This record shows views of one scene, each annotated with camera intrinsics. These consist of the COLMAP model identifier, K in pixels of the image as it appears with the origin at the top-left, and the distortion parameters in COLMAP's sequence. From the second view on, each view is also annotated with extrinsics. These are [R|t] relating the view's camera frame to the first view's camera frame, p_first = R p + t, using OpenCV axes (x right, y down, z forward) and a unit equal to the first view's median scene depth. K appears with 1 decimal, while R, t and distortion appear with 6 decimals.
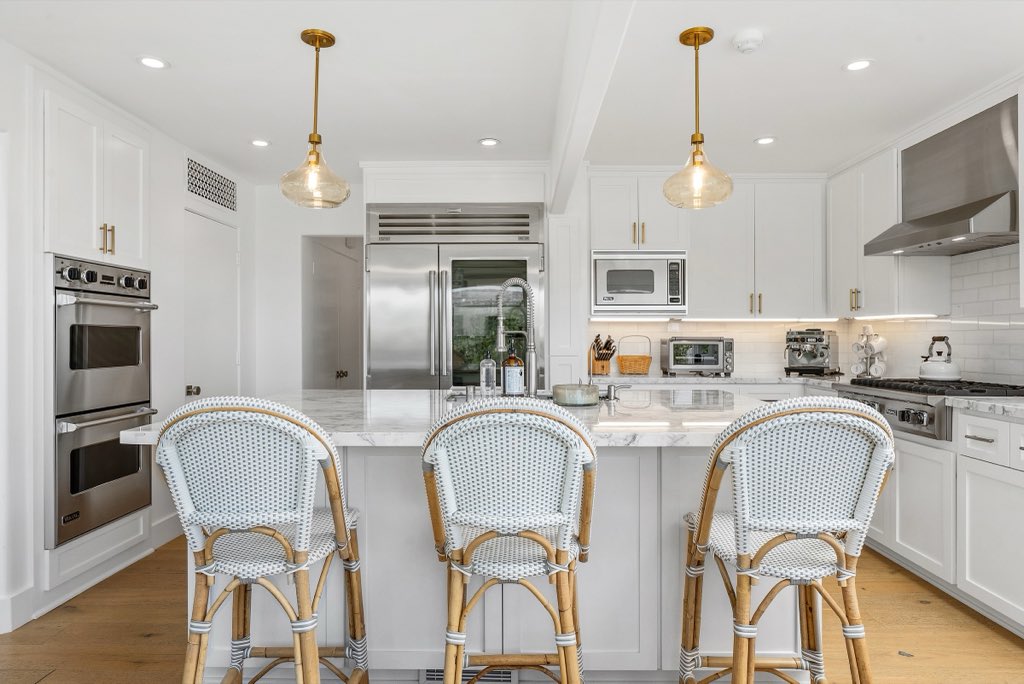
lens RADIAL K [[715.5, 0, 512.0], [0, 715.5, 342.0], [0, 0, 1]] dist [-0.032986, -0.004400]
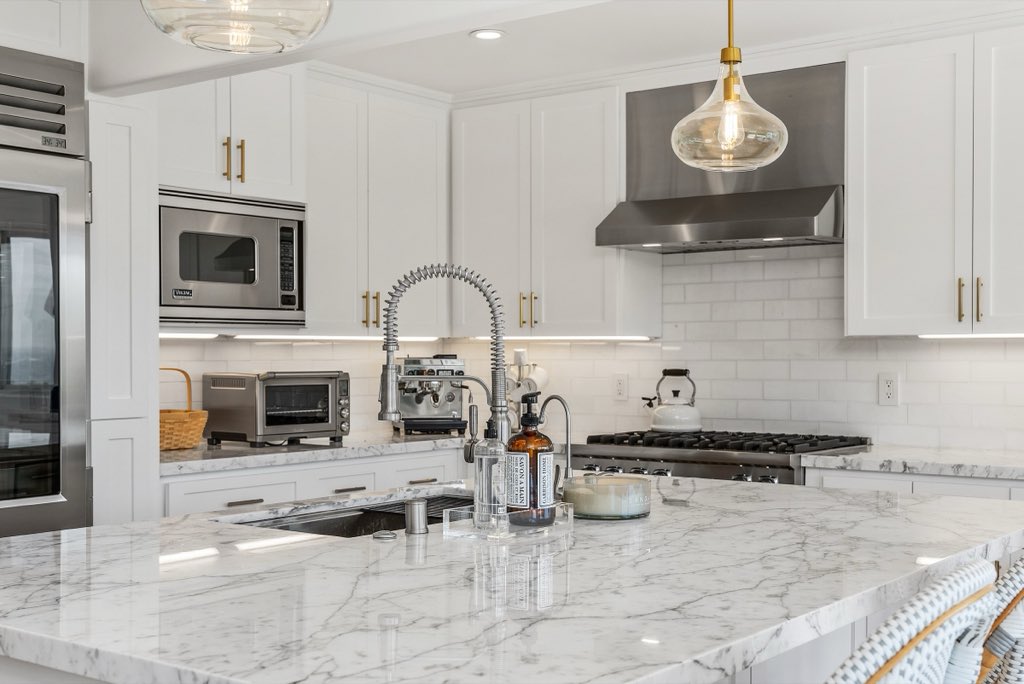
lens RADIAL K [[1376.4, 0, 512.0], [0, 1376.4, 342.0], [0, 0, 1]] dist [0.012580, 0.030080]
pose [[0.529652, 0.005231, 0.848199, -0.532773], [0.003199, 0.999962, -0.008164, -0.020086], [-0.848209, 0.007038, 0.529615, 0.344854]]
